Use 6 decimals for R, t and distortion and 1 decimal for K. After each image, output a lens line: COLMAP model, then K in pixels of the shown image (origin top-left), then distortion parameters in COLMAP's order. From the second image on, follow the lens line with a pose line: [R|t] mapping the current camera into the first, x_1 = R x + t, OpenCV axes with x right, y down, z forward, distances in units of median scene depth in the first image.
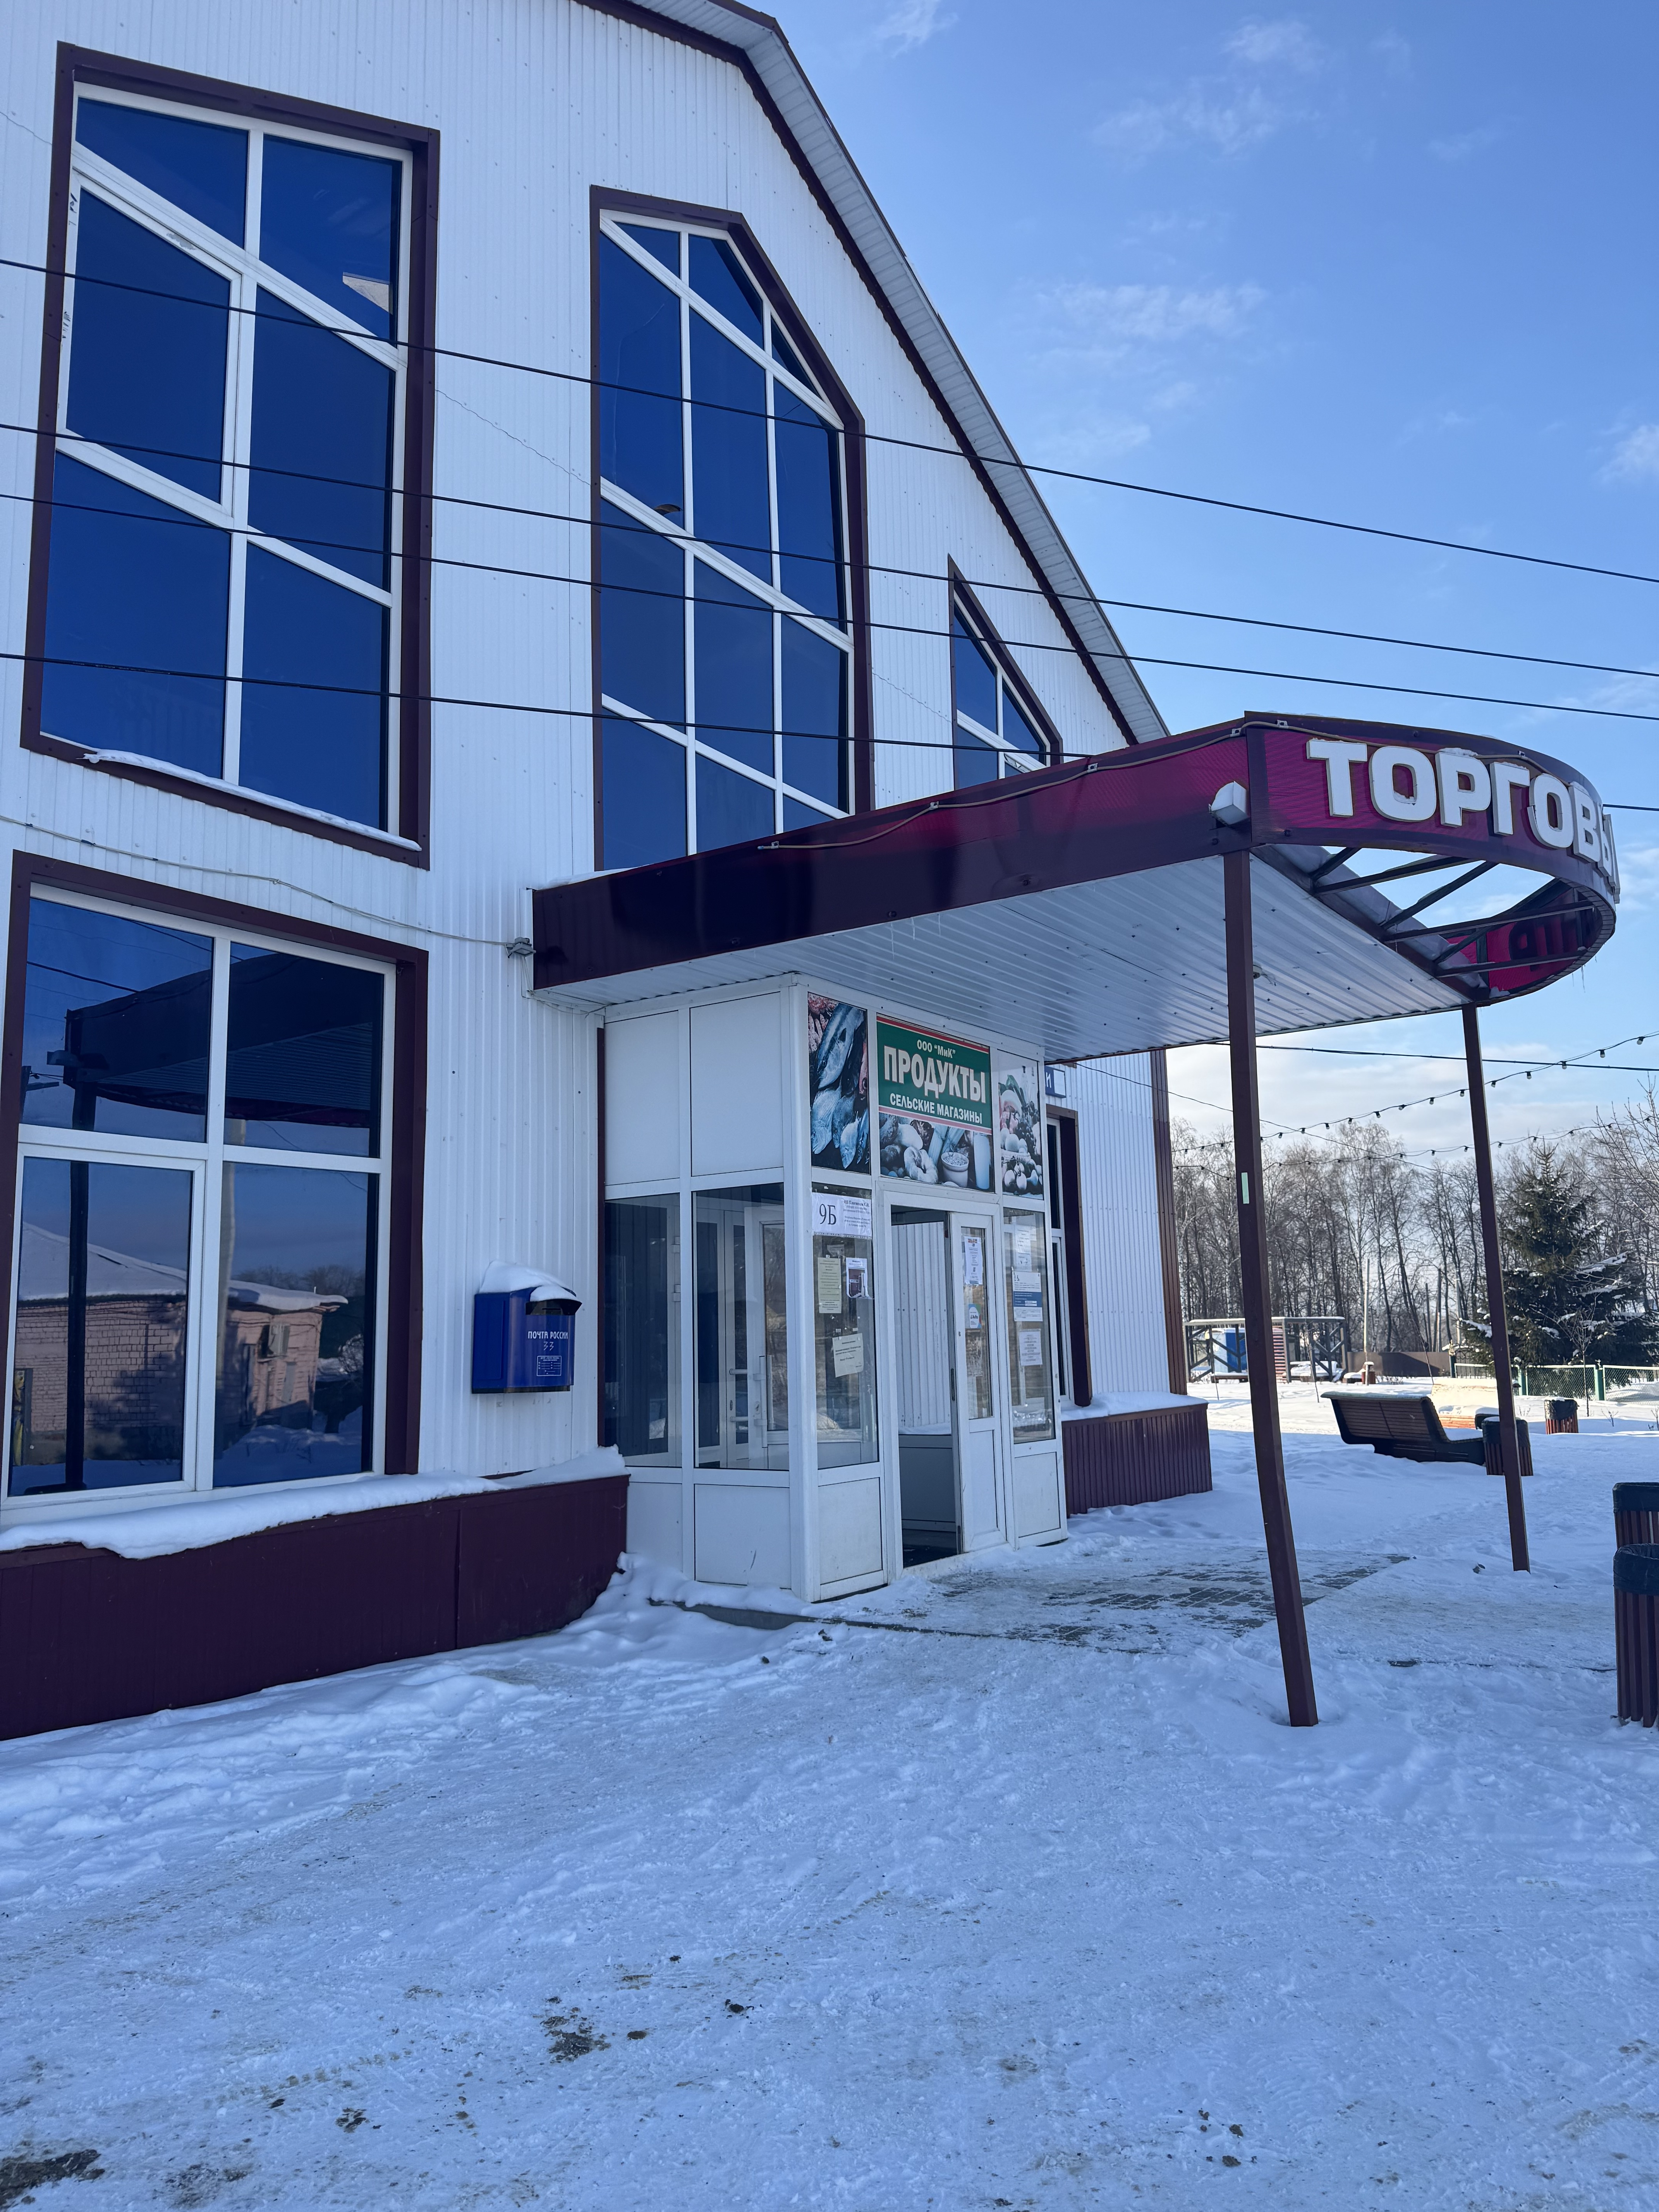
lens RADIAL K [[1551.6, 0, 854.2], [0, 1551.6, 1114.0], [0, 0, 1]] dist [0.128319, -0.202684]
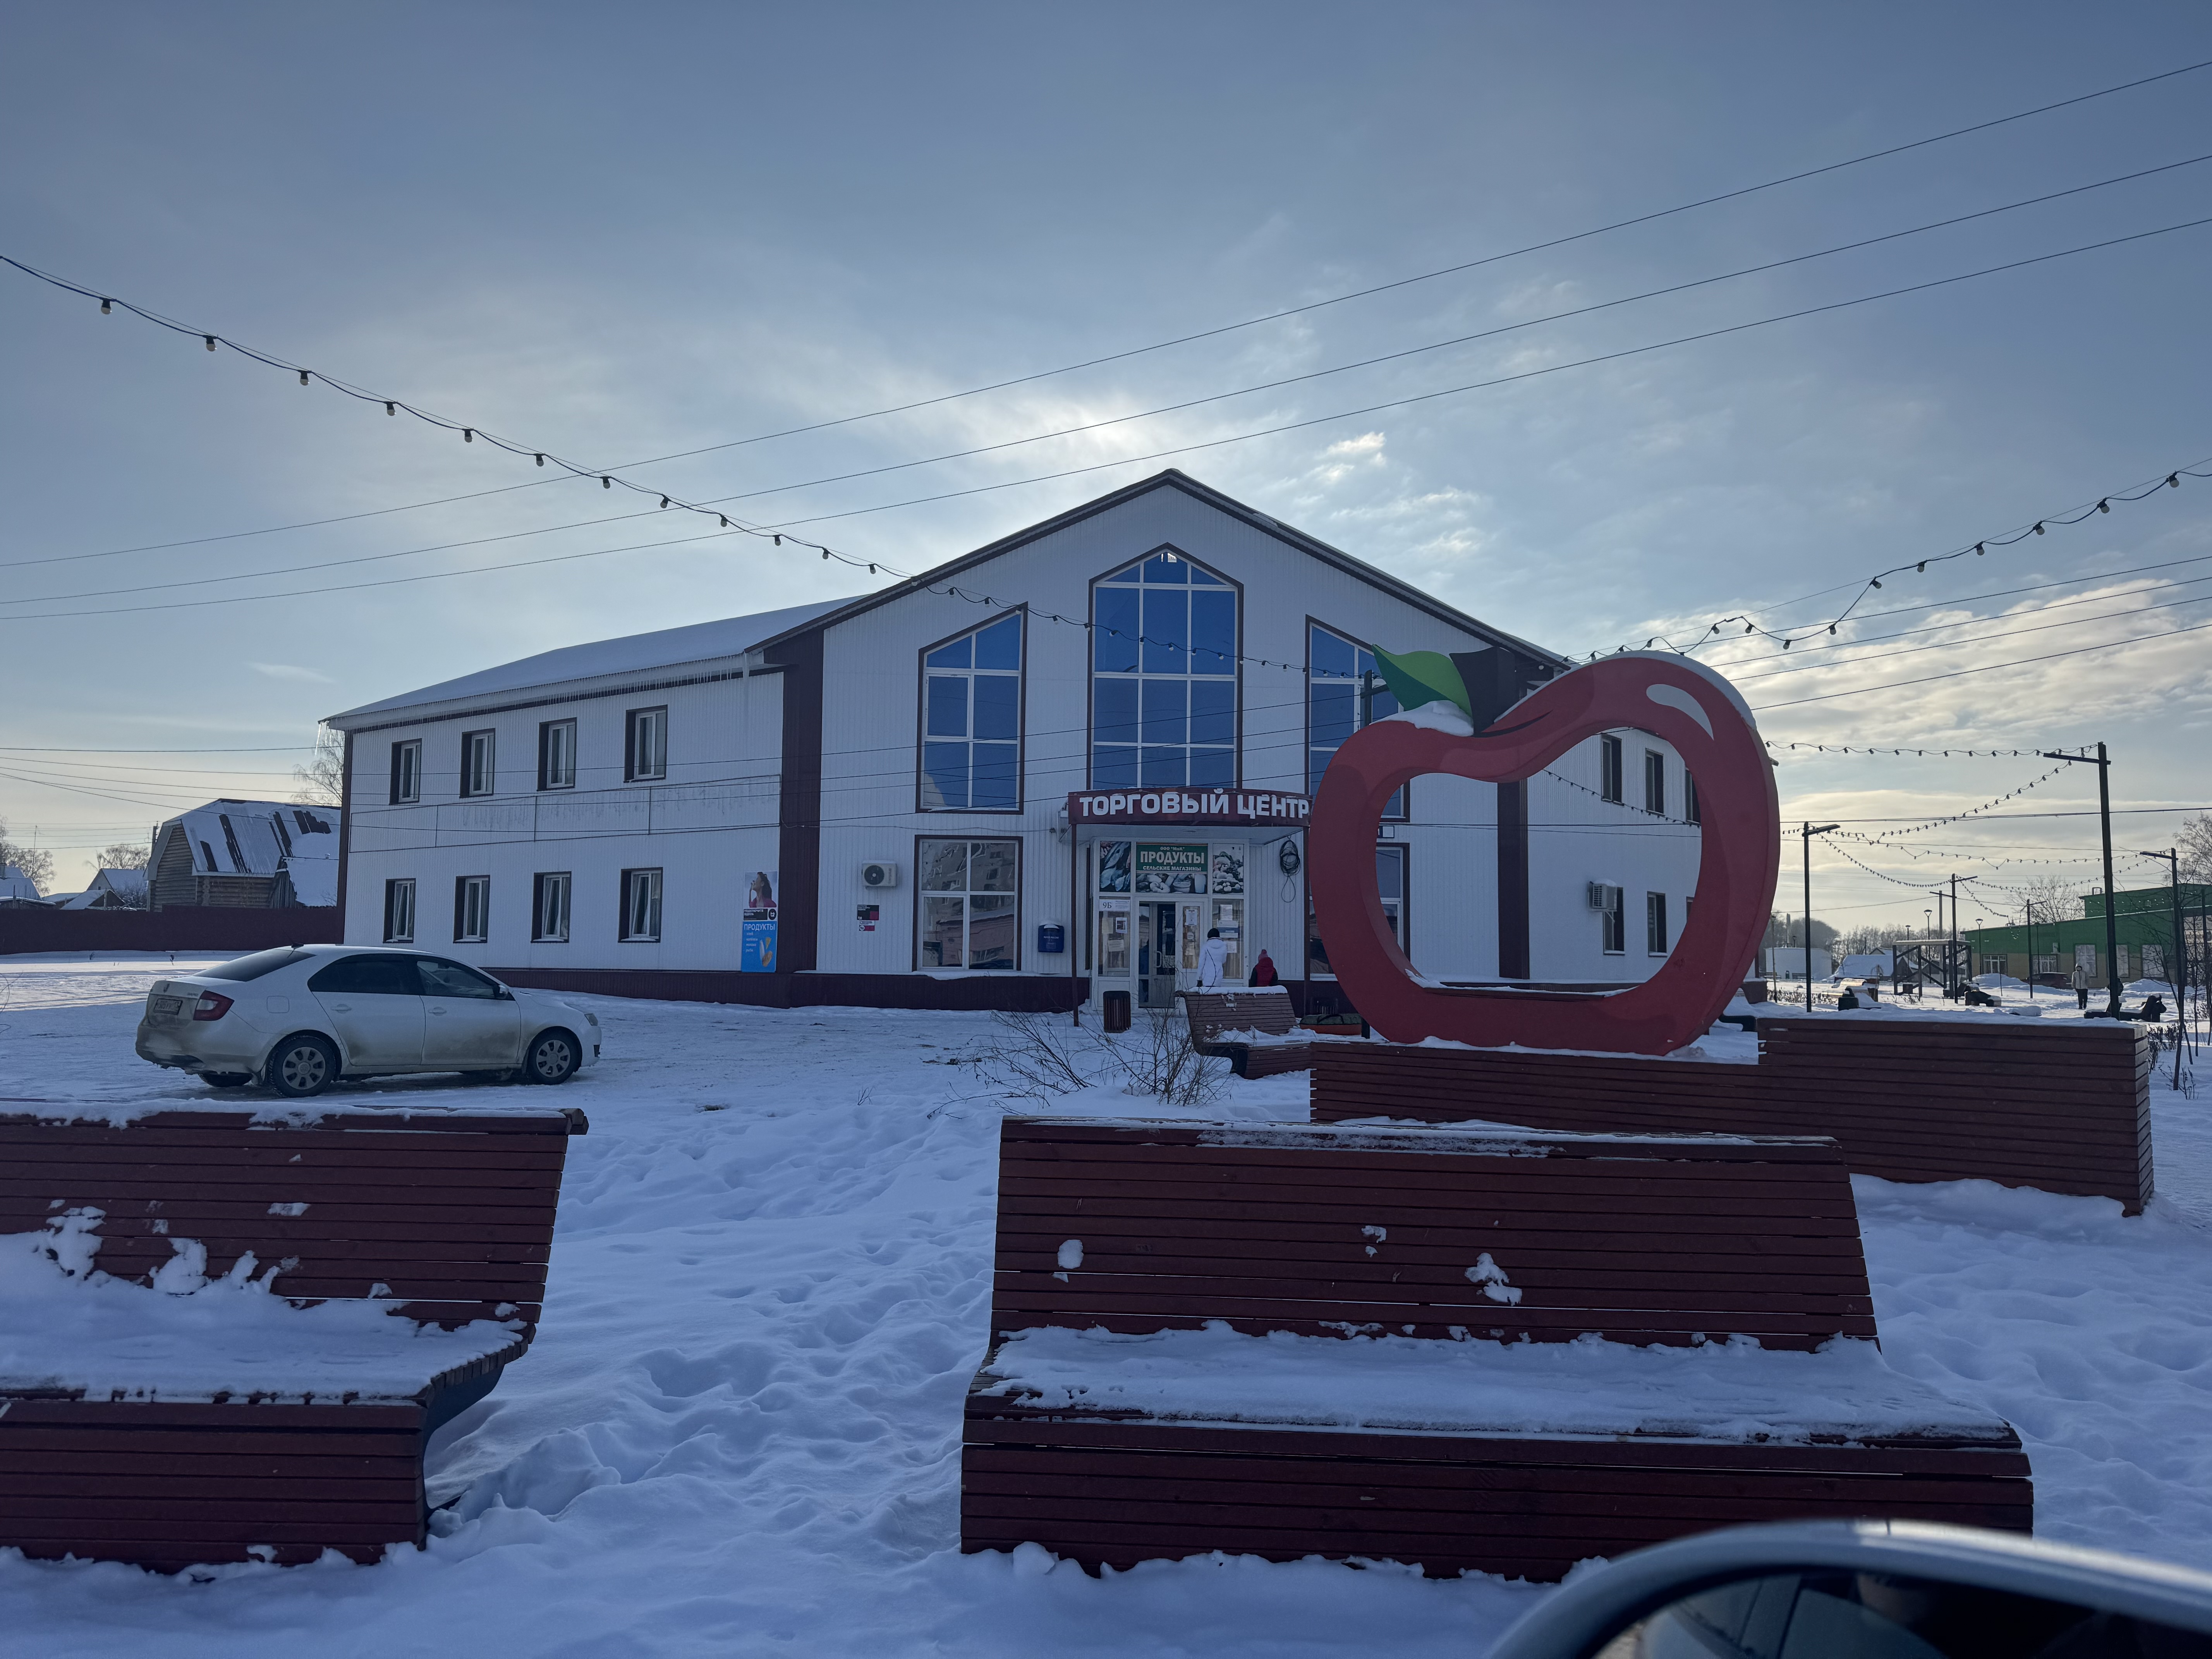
lens RADIAL K [[1550.6, 0, 1099.2], [0, 1550.6, 845.3], [0, 0, 1]] dist [0.115203, -0.194718]
pose [[0.618528, -0.022733, -0.785434, 2.583783], [0.087049, 0.995411, 0.039741, -0.198982], [0.780926, -0.092952, 0.617668, -1.093889]]
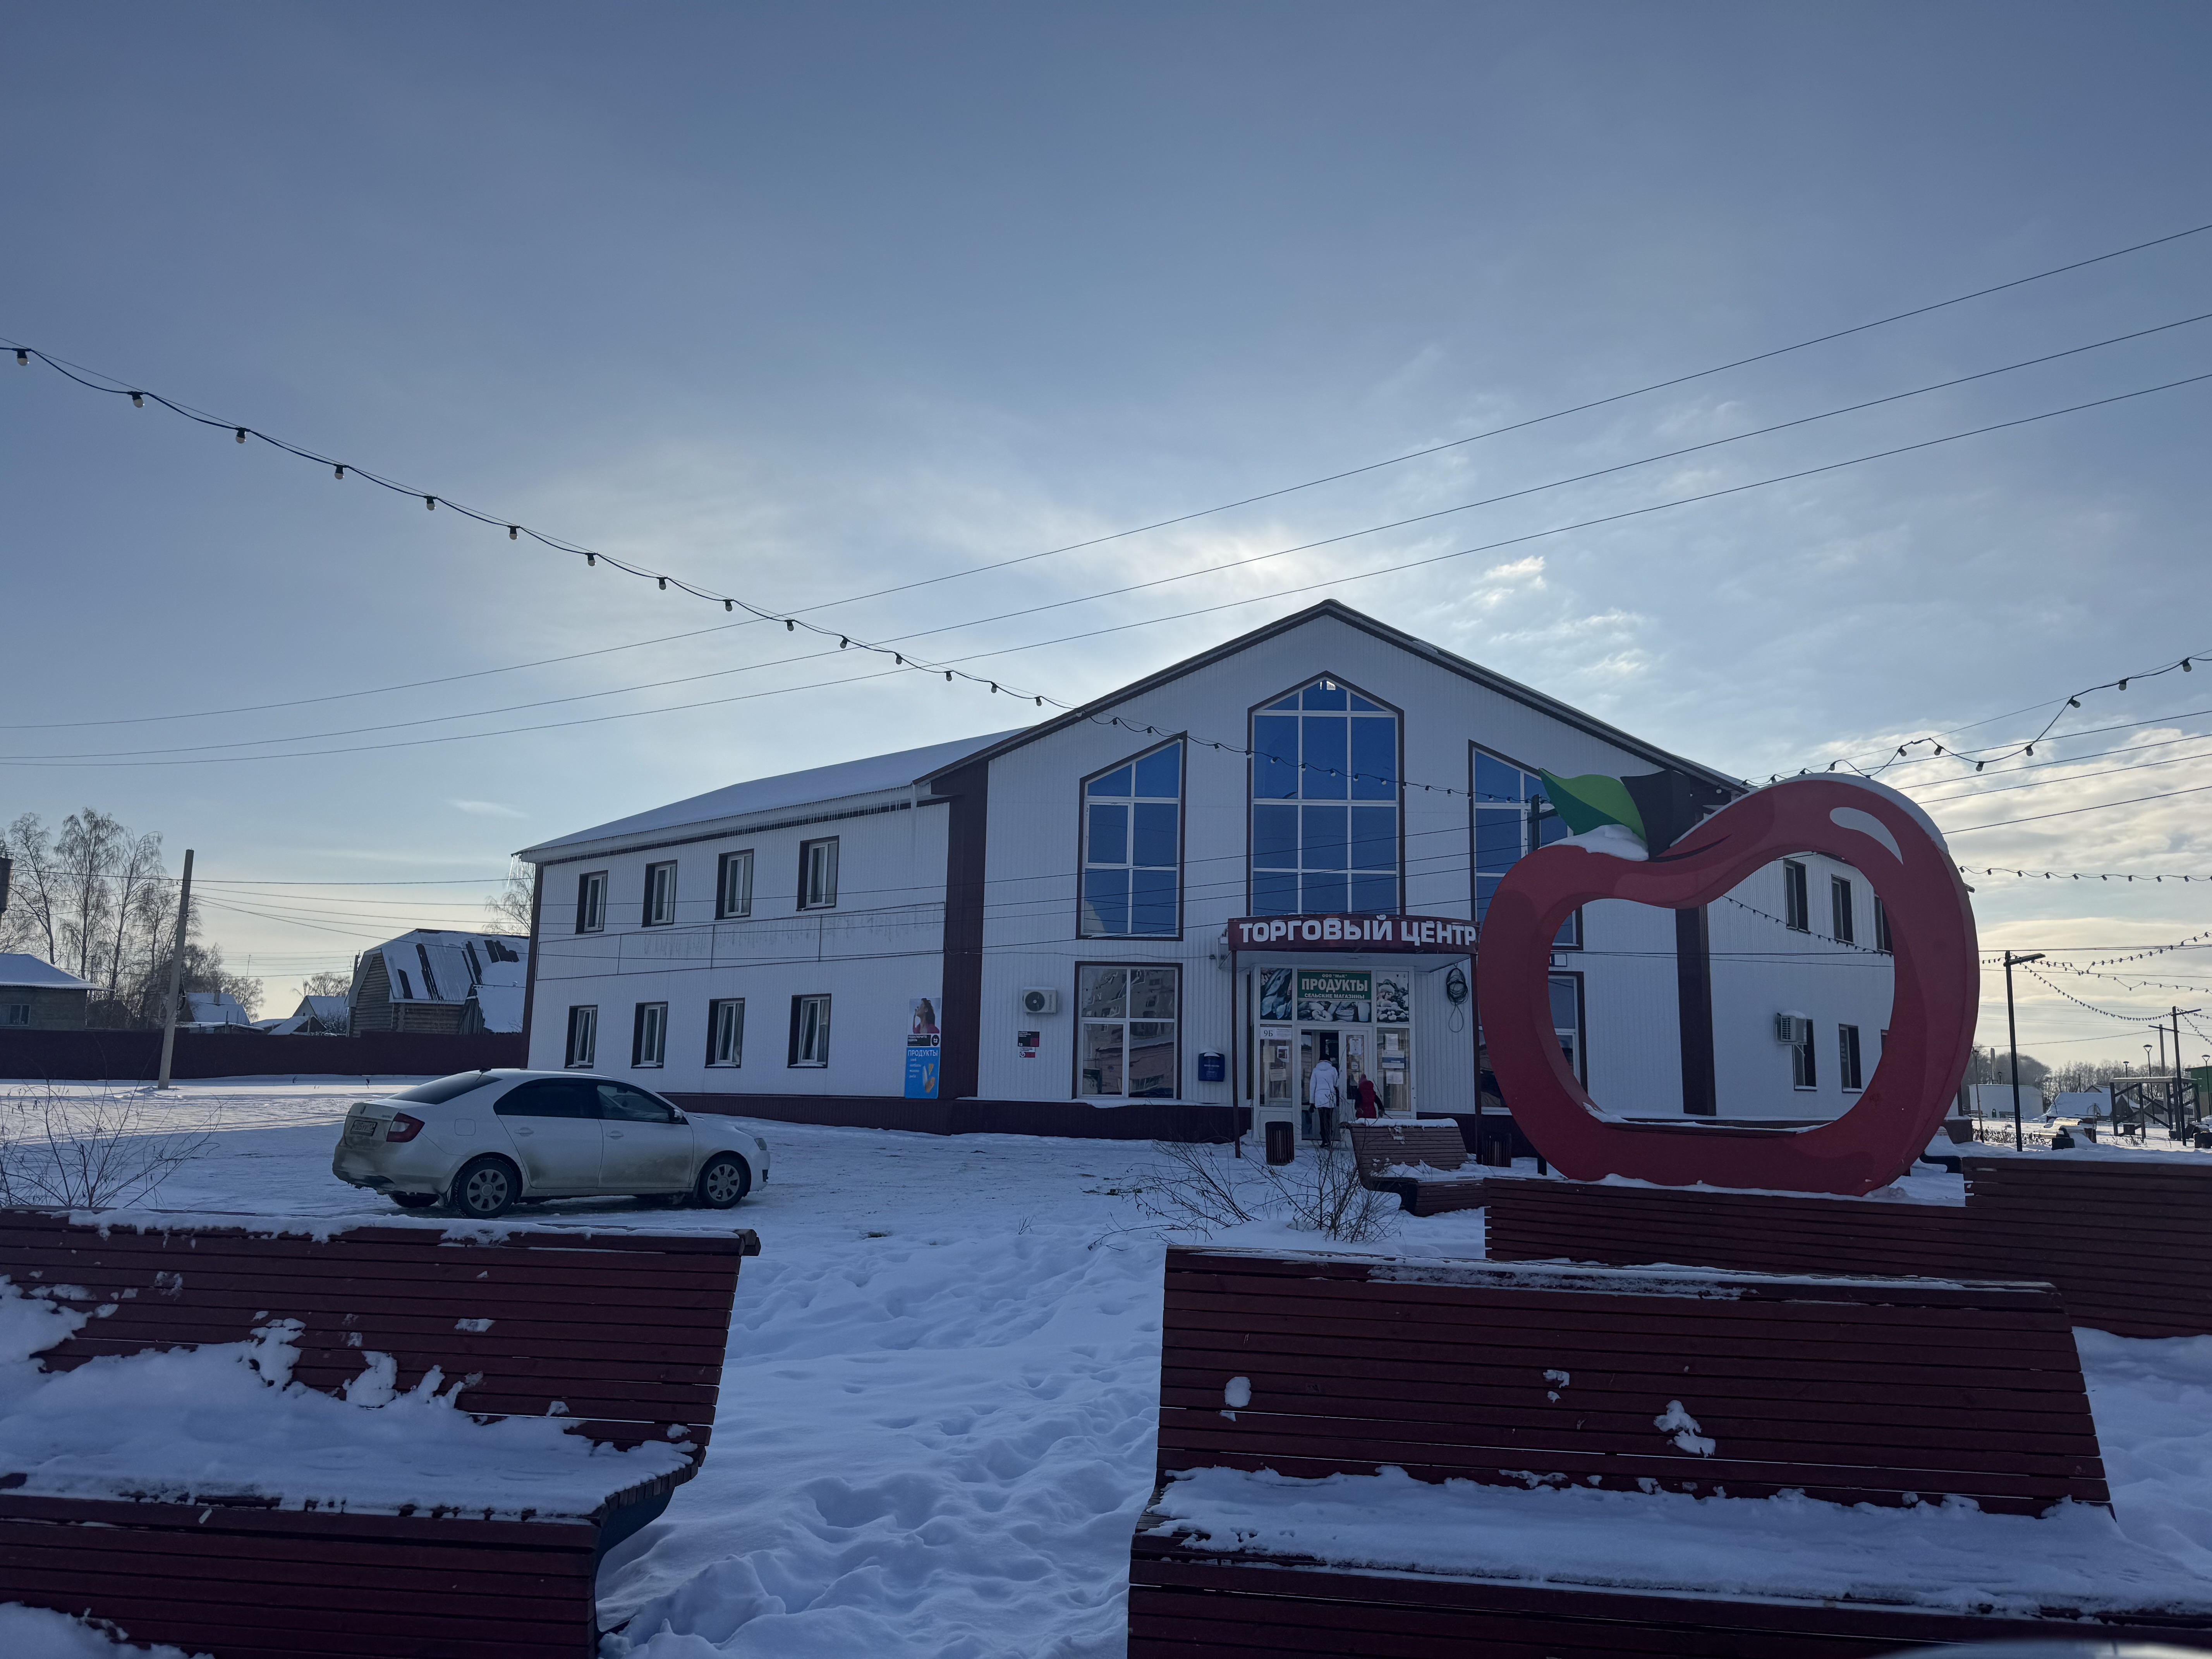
lens RADIAL K [[1551.6, 0, 1106.0], [0, 1551.6, 829.5], [0, 0, 1]] dist [0.128319, -0.202684]
pose [[0.538982, -0.098874, -0.836494, 2.590041], [0.088504, 0.994237, -0.060493, -0.197324], [0.837654, -0.041428, 0.544627, -1.100648]]
